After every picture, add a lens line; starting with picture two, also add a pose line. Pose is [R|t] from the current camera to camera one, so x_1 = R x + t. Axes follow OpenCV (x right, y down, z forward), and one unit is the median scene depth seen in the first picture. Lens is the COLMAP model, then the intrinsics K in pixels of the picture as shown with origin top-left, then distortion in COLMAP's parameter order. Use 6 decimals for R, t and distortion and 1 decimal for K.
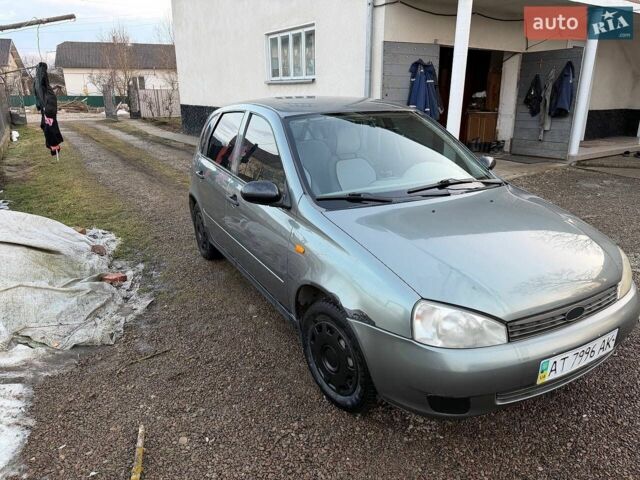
lens RADIAL K [[462.7, 0, 320.0], [0, 462.7, 240.0], [0, 0, 1]] dist [0.003939, -0.005564]
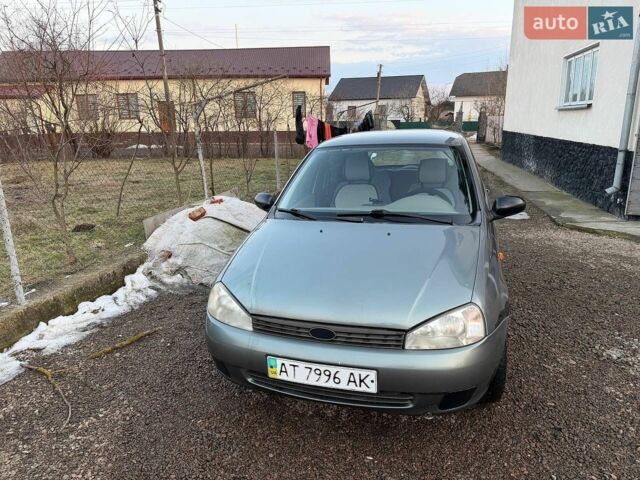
lens RADIAL K [[462.7, 0, 320.0], [0, 462.7, 240.0], [0, 0, 1]] dist [0.003939, -0.005564]
pose [[0.690854, 0.171810, -0.702283, 0.295148], [-0.204740, 0.978083, 0.037875, -0.022659], [0.693399, 0.117619, 0.710890, 0.045536]]
